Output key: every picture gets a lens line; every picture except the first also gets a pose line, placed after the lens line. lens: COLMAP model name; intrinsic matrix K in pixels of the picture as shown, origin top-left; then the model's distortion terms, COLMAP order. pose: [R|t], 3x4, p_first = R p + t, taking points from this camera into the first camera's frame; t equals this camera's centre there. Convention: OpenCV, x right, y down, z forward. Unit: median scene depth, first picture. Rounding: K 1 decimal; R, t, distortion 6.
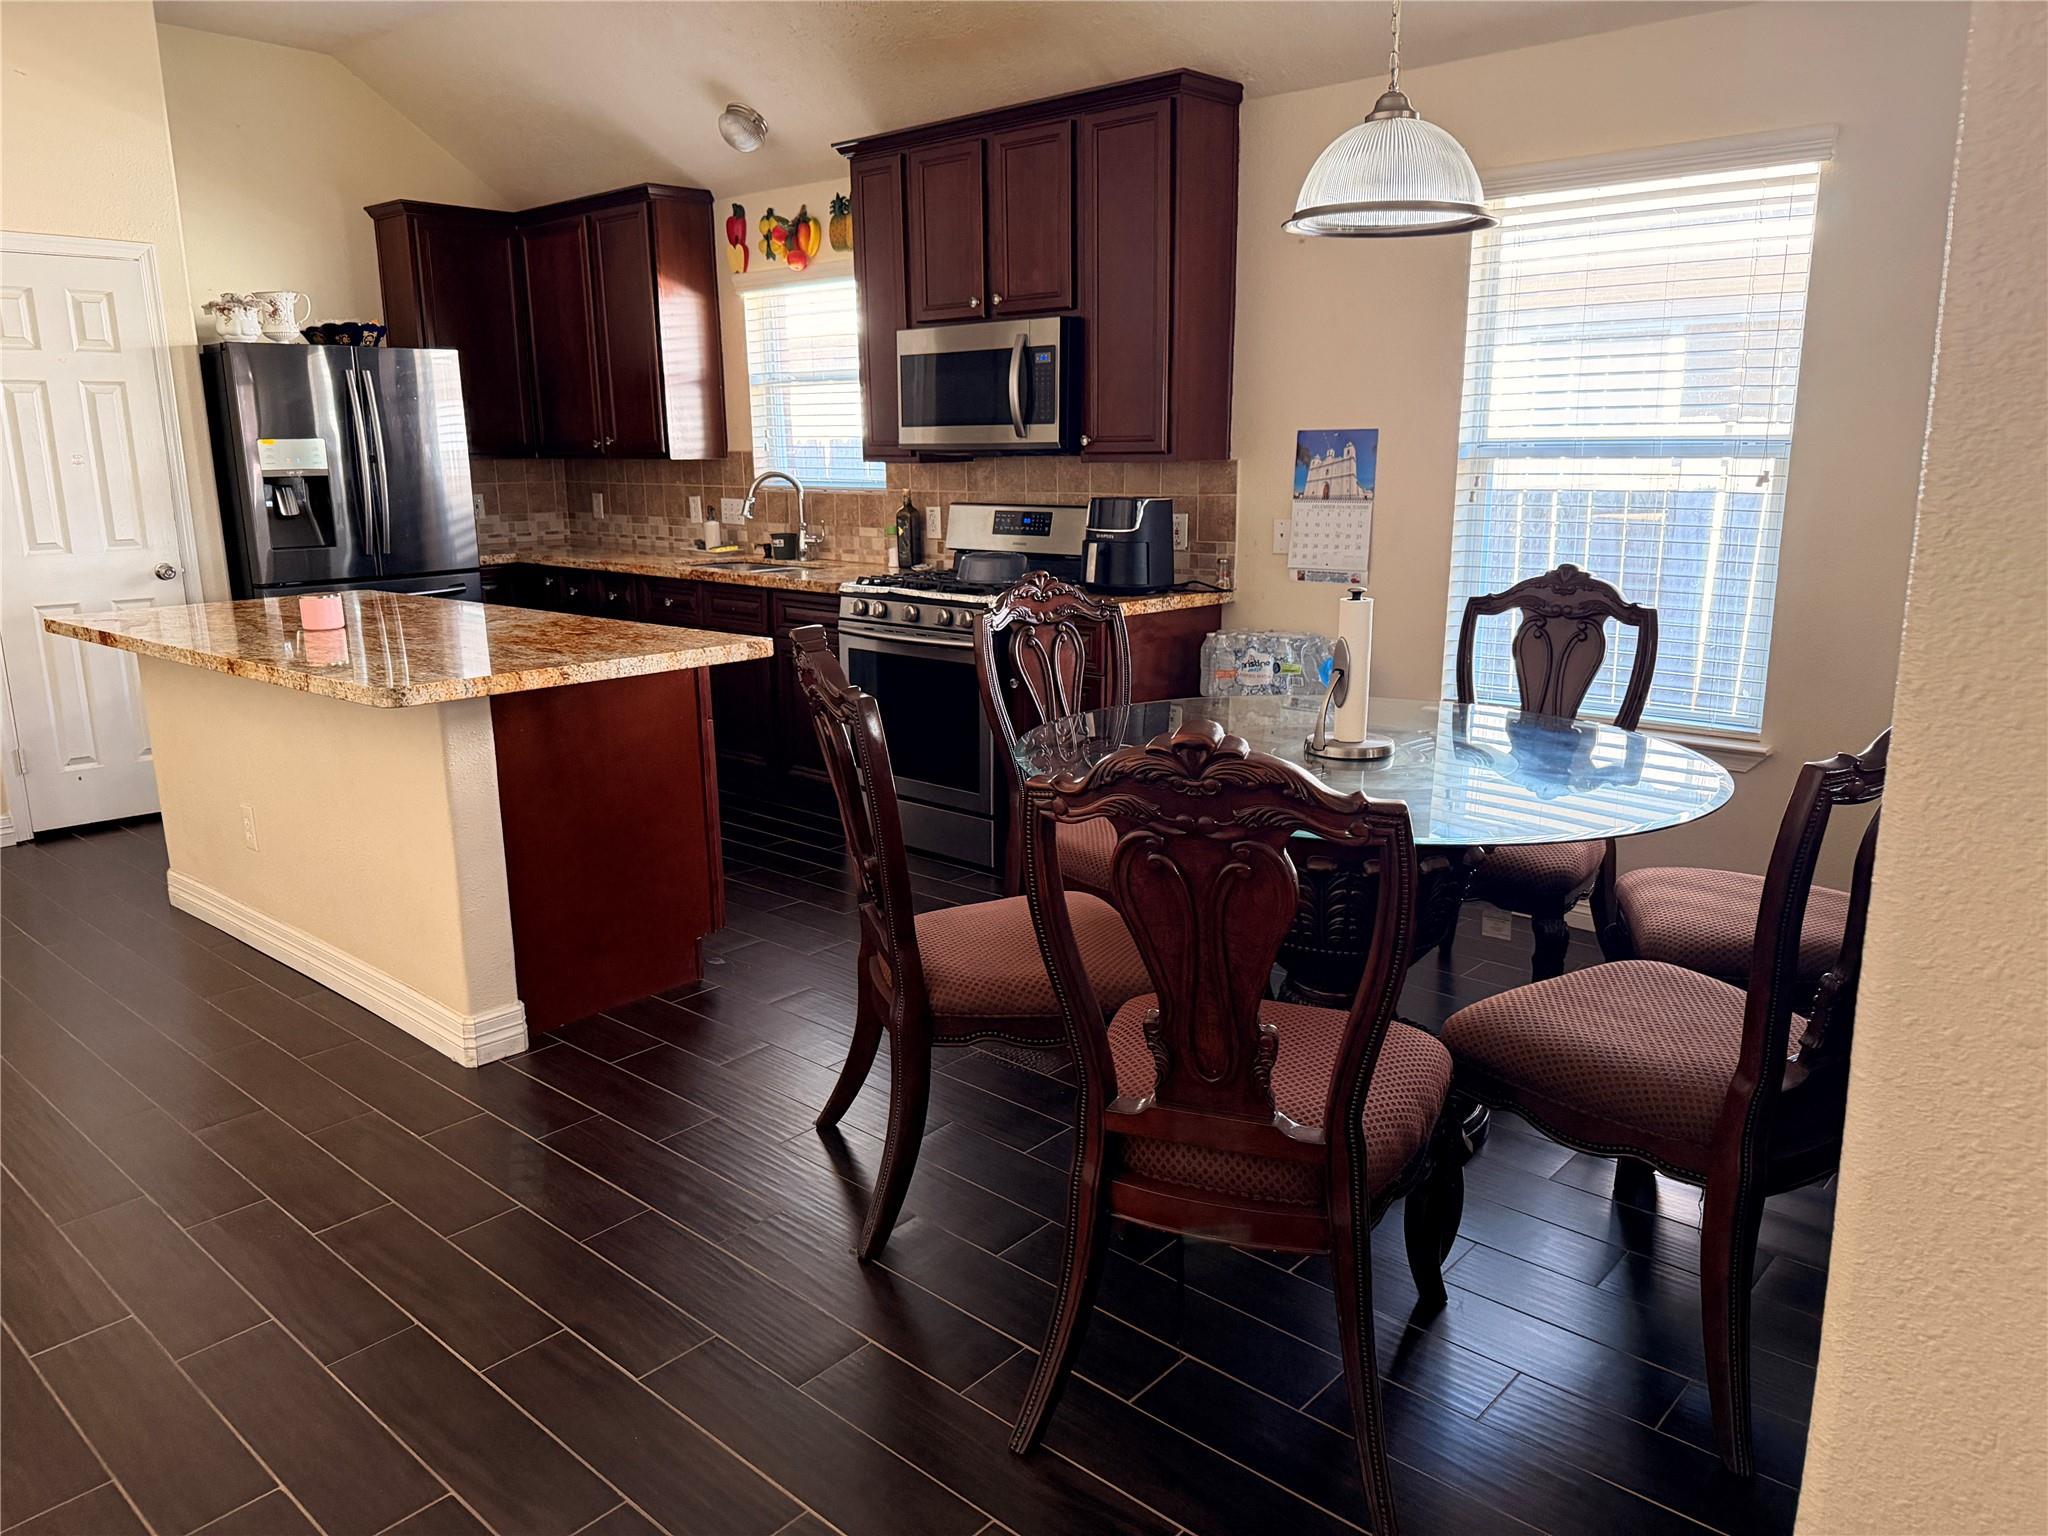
lens RADIAL K [[1447.5, 0, 1012.1], [0, 1447.5, 782.9], [0, 0, 1]] dist [0.133637, -0.271212]
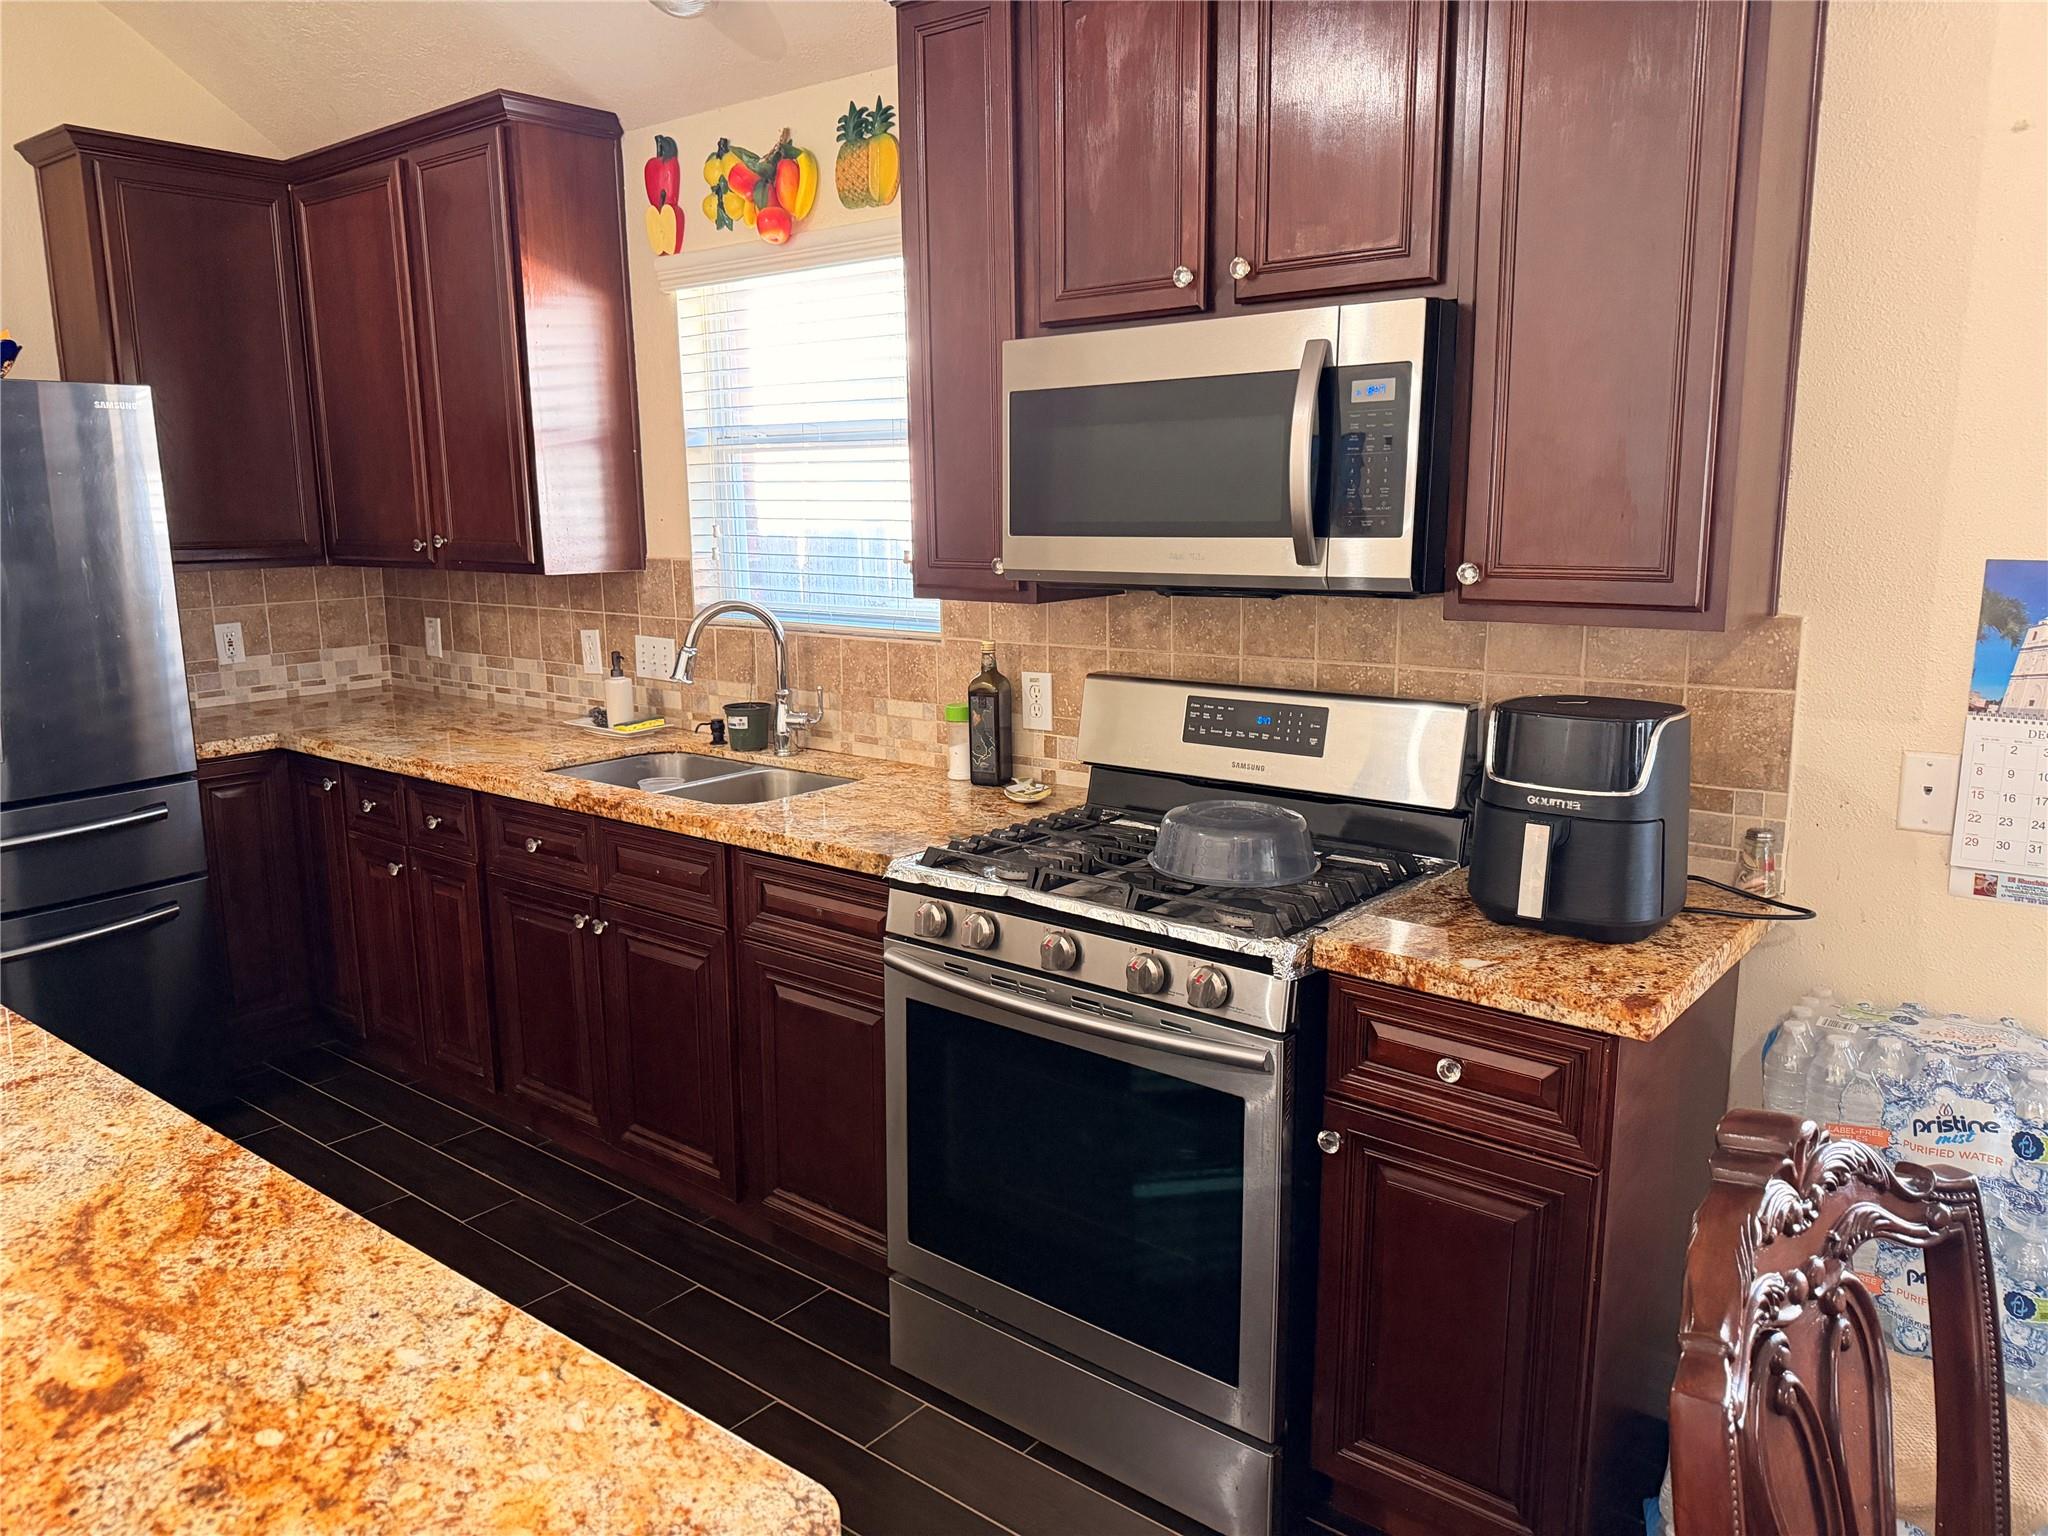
lens RADIAL K [[1454.9, 0, 1019.3], [0, 1454.9, 762.8], [0, 0, 1]] dist [0.127246, -0.222074]
pose [[0.998282, -0.009399, 0.057839, -0.094658], [0.012370, 0.998611, -0.051225, -0.133099], [-0.057277, 0.051852, 0.997011, 0.481300]]
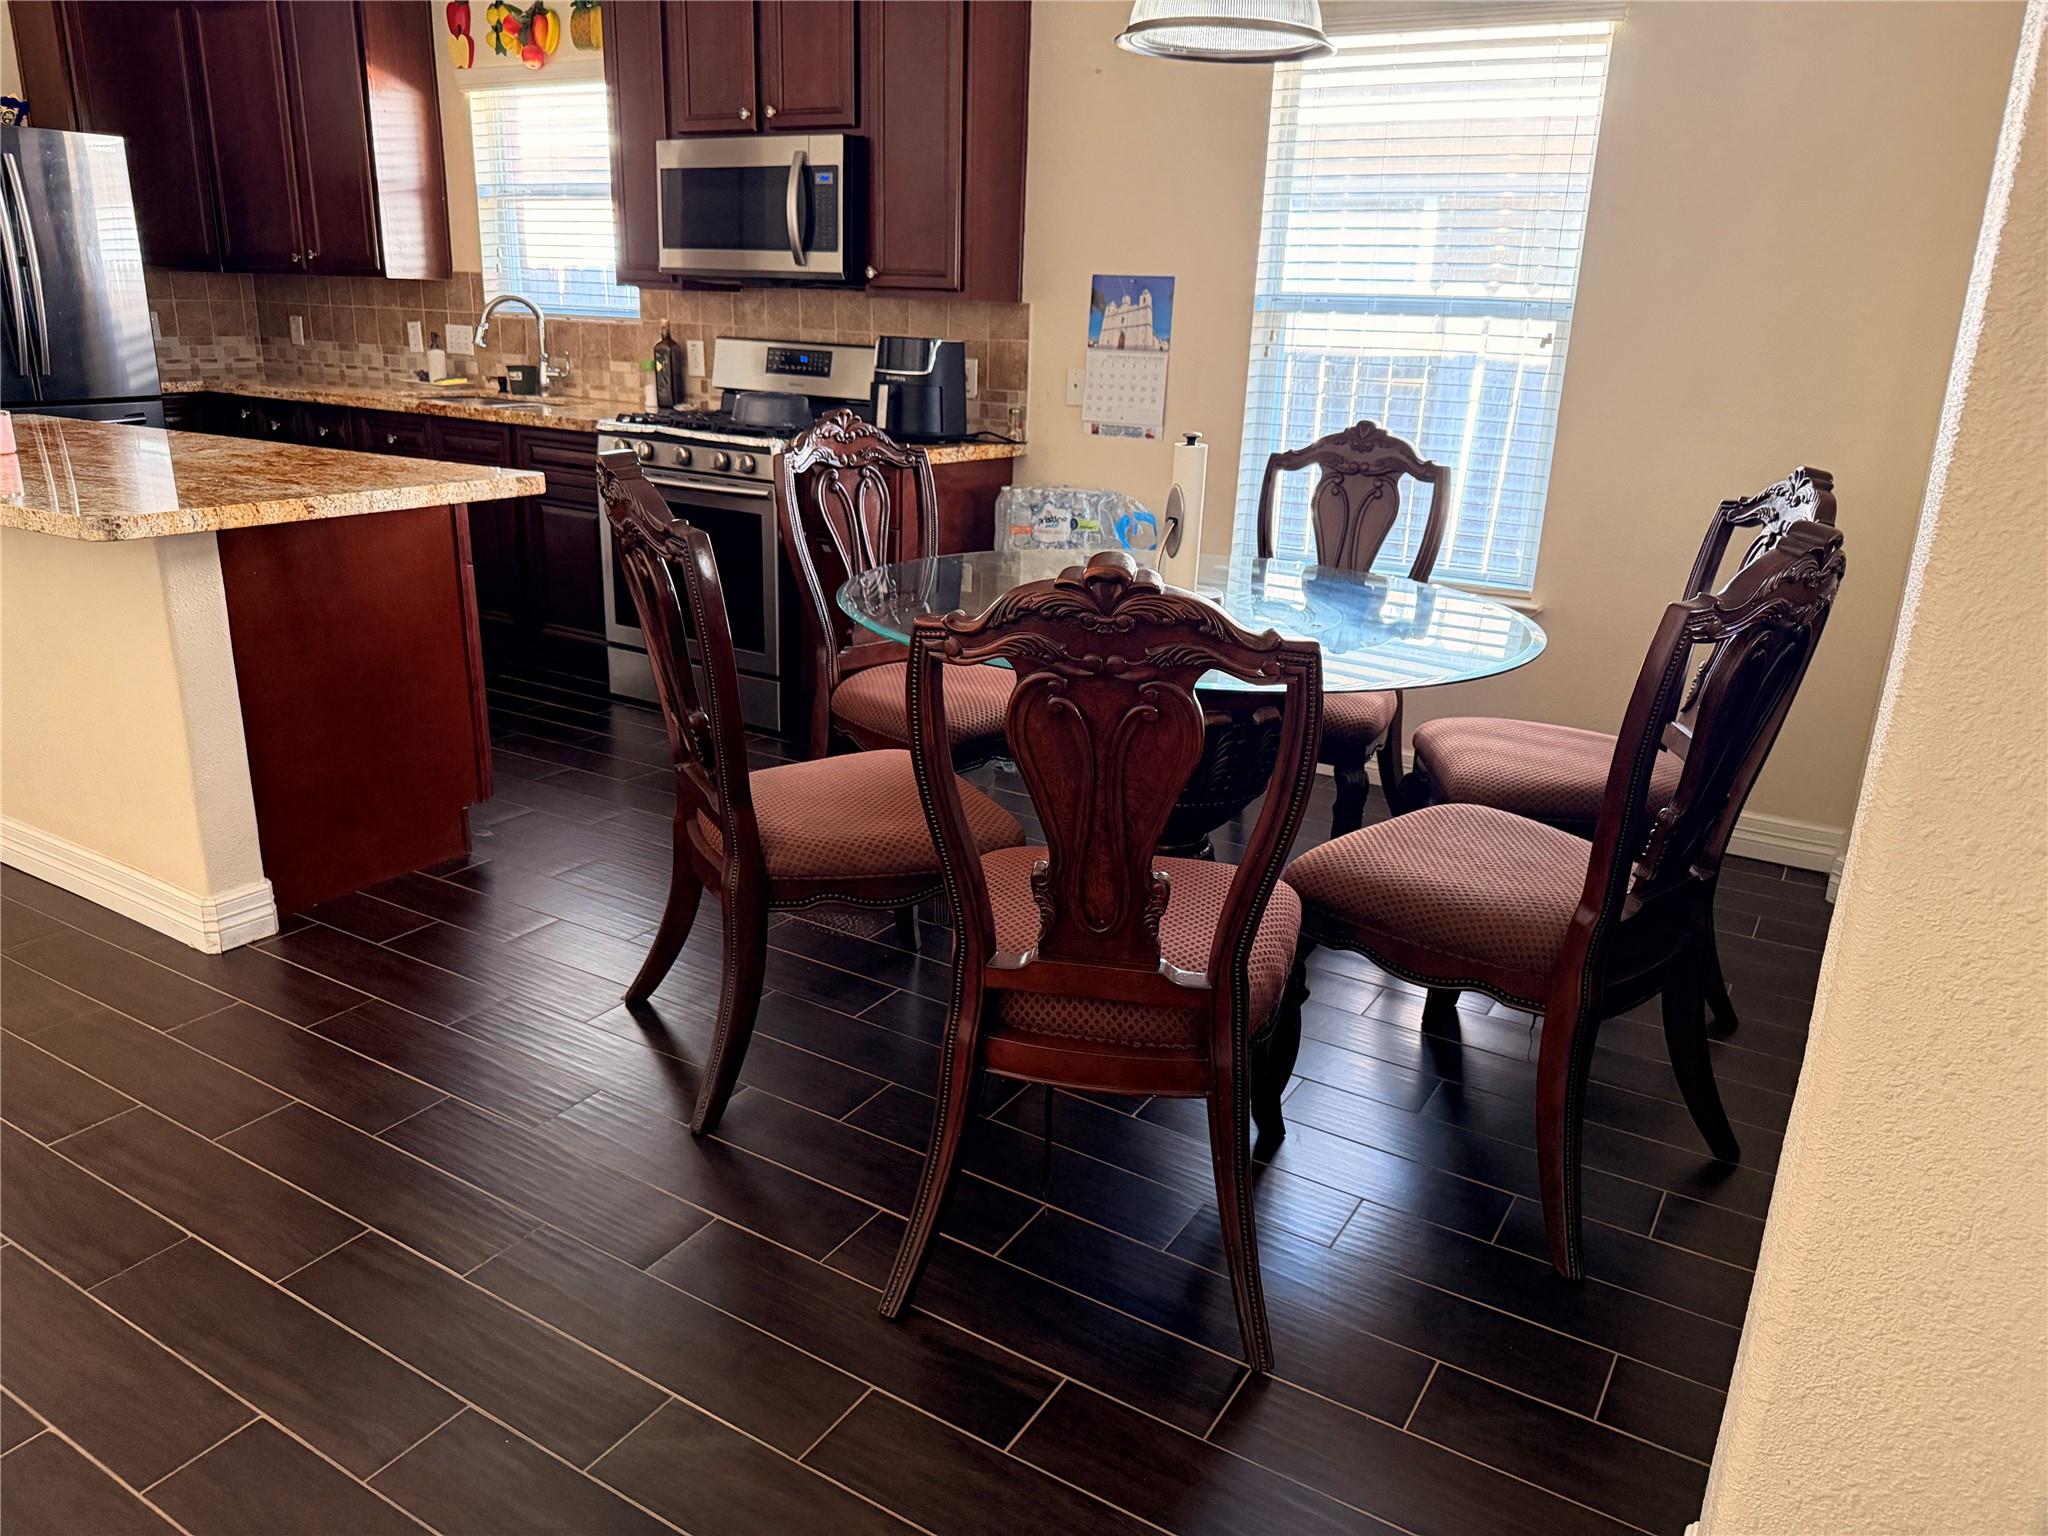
lens RADIAL K [[1469.0, 0, 1034.8], [0, 1469.0, 790.9], [0, 0, 1]] dist [0.026382, -0.061097]
pose [[0.980536, -0.017299, 0.195574, -0.031298], [-0.001021, 0.995648, 0.093186, 0.006848], [-0.196335, -0.091572, 0.976252, 0.022638]]
